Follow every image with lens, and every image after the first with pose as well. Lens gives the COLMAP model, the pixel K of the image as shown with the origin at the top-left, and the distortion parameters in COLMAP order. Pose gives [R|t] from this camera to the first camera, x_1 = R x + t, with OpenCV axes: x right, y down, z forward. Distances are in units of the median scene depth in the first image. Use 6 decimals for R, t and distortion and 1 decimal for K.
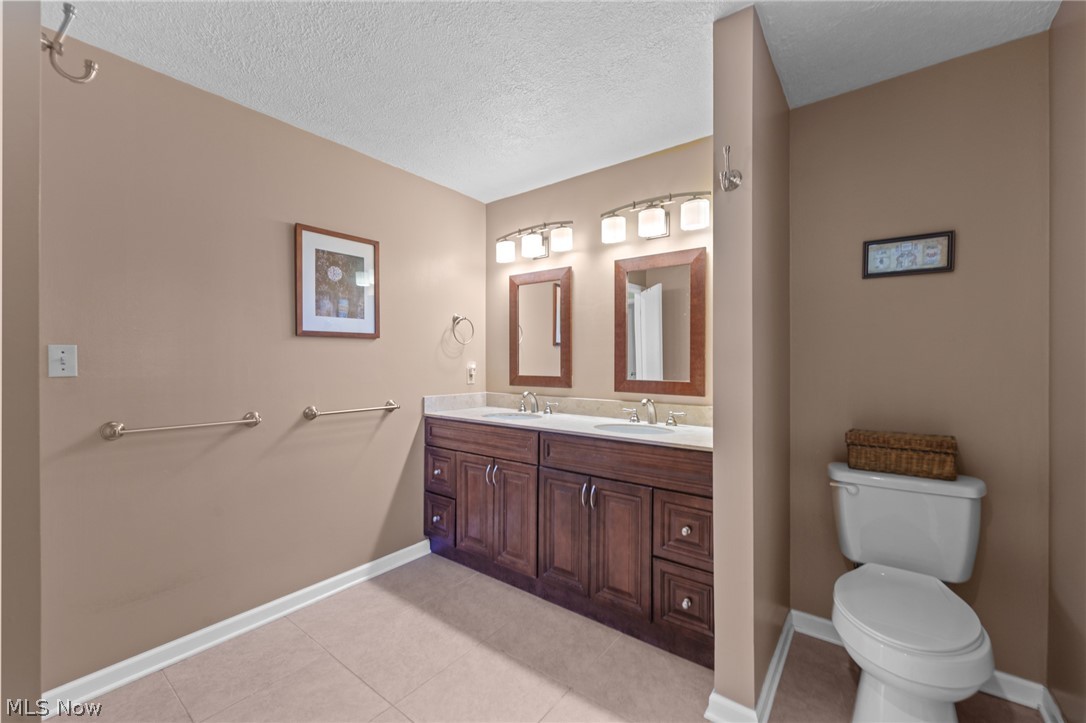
lens RADIAL K [[430.5, 0, 541.2], [0, 430.5, 364.9], [0, 0, 1]] dist [-0.000781, -0.000121]
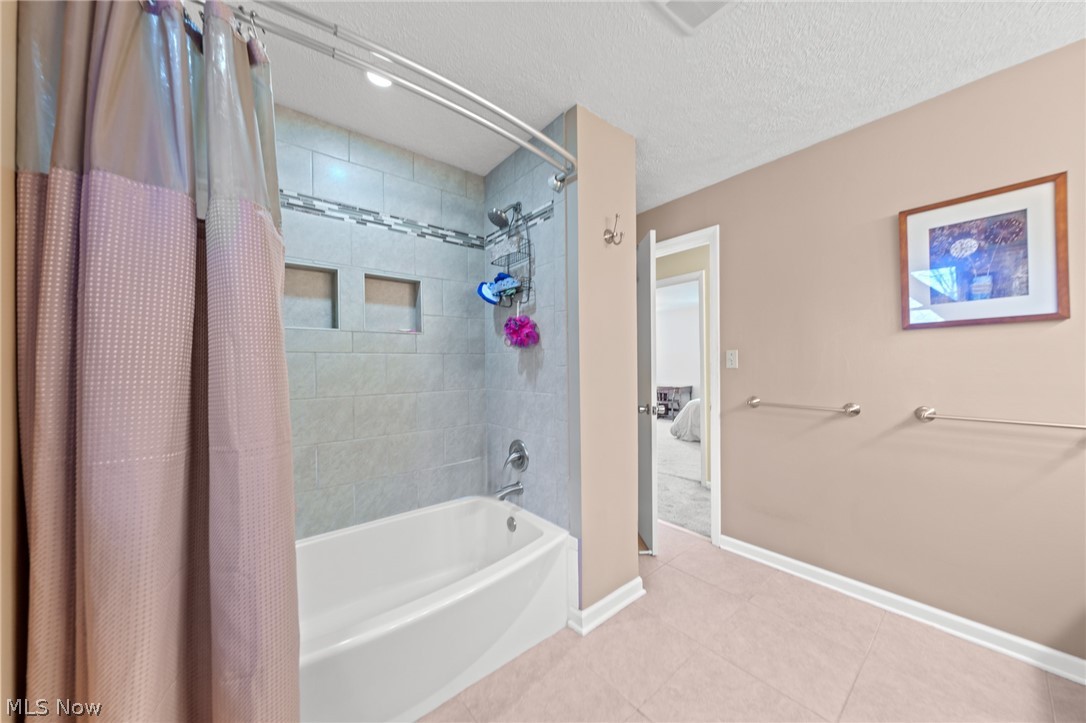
lens RADIAL K [[369.9, 0, 536.4], [0, 369.9, 362.2], [0, 0, 1]] dist [0.000221, 0.000038]
pose [[-0.234177, 0.008361, -0.972158, 0.393442], [0.011373, 0.999918, 0.005860, -0.009691], [0.972128, -0.009684, -0.234253, 0.379148]]
